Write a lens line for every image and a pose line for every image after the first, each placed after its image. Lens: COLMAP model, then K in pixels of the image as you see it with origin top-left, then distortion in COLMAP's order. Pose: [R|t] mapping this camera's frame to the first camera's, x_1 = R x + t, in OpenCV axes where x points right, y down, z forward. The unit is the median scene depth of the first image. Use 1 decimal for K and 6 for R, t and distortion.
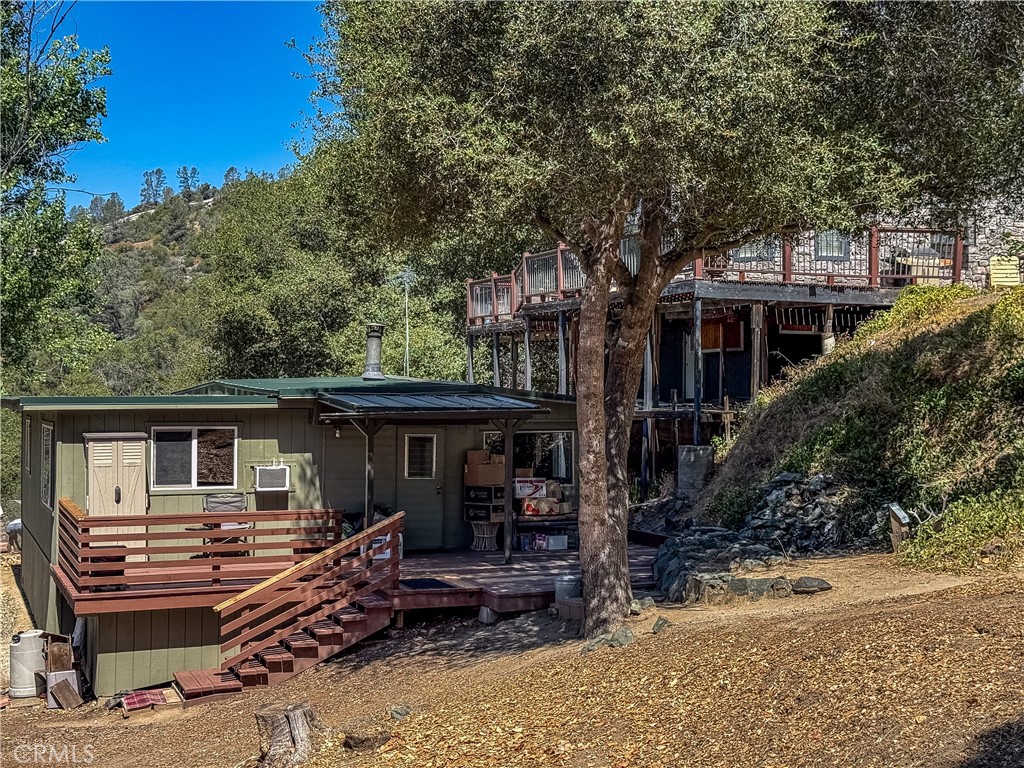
lens RADIAL K [[1436.6, 0, 512.0], [0, 1436.6, 384.0], [0, 0, 1]] dist [0.144181, 0.037477]
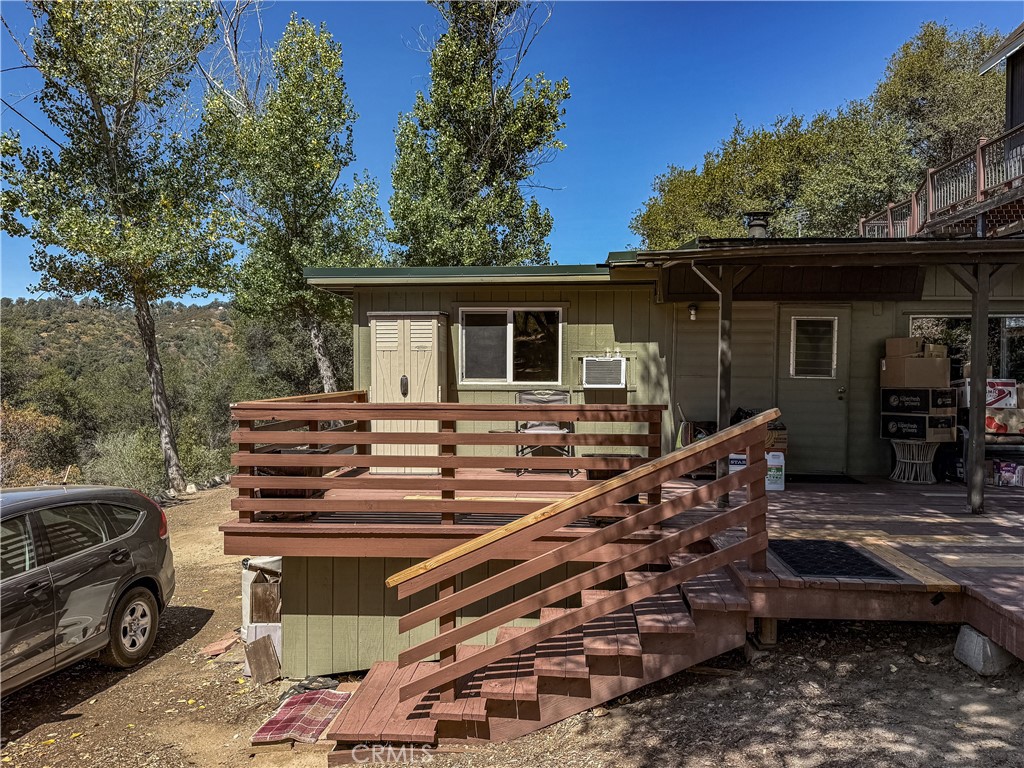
lens RADIAL K [[700.2, 0, 512.0], [0, 700.2, 384.0], [0, 0, 1]] dist [0.077998, -0.104523]
pose [[0.894654, 0.004552, -0.446737, -0.043894], [0.004718, 0.999796, 0.019637, 0.067158], [0.446735, -0.019676, 0.894450, 0.672229]]
